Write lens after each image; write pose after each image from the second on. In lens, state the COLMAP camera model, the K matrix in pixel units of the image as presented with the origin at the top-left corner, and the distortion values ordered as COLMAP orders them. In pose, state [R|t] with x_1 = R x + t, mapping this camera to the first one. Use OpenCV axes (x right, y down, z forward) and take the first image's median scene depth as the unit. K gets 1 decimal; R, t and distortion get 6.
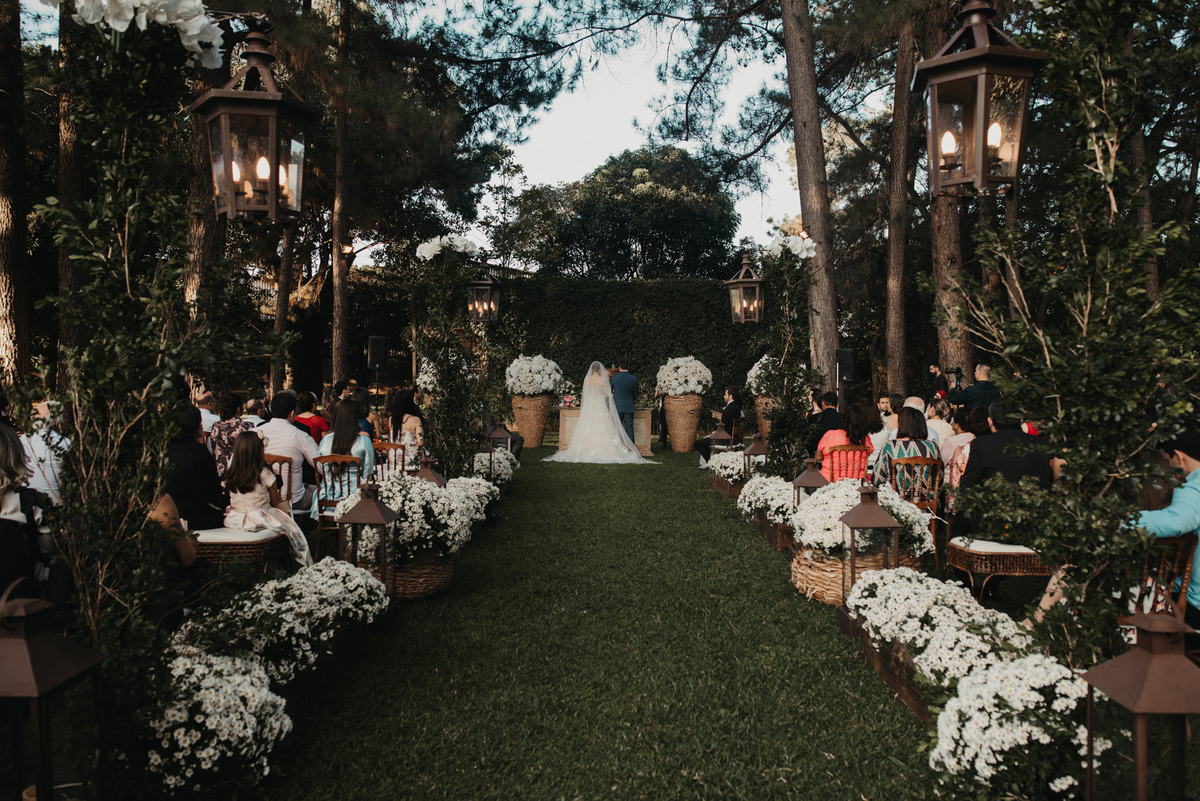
lens RADIAL K [[907.9, 0, 603.7], [0, 907.9, 402.6], [0, 0, 1]] dist [0.000187, -0.000158]
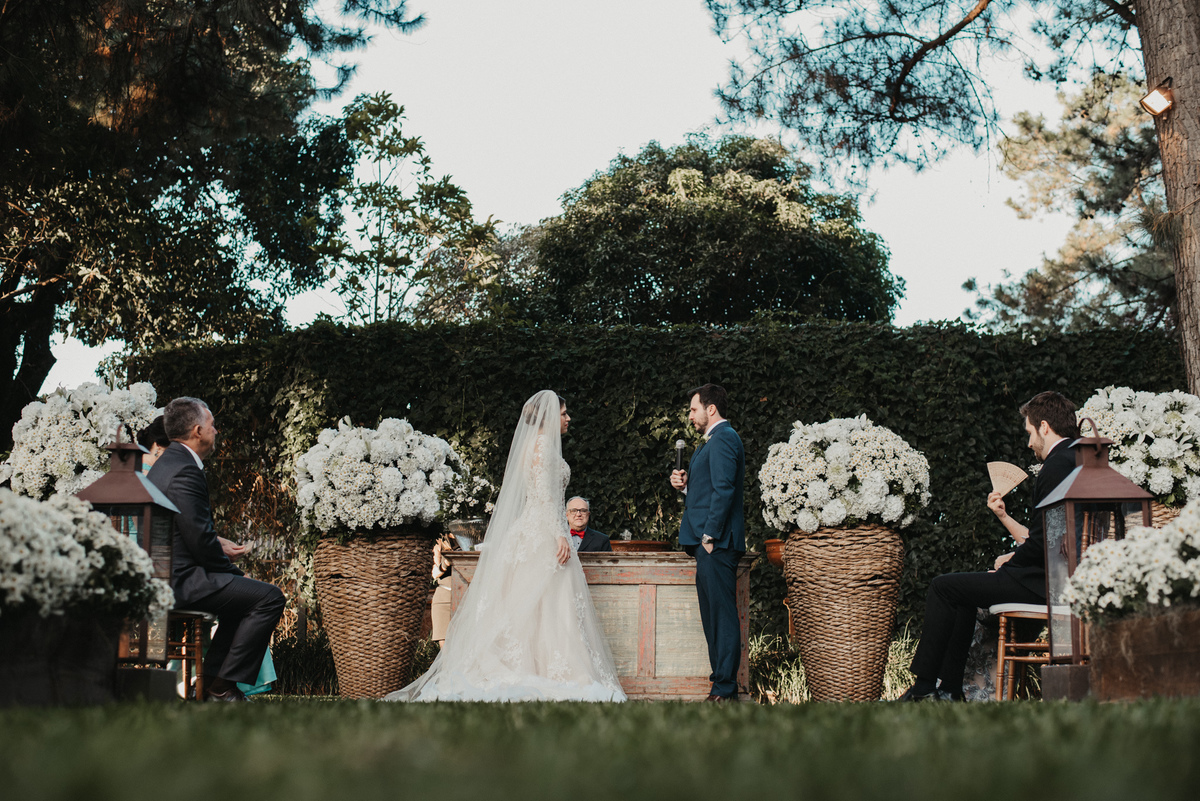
lens RADIAL K [[1767.5, 0, 596.8], [0, 1767.5, 398.9], [0, 0, 1]] dist [-0.092911, 0.000000]
pose [[0.999927, -0.008414, -0.008644, 0.006240], [0.006624, 0.981858, -0.189501, 0.062994], [0.010082, 0.189430, 0.981843, 0.377613]]
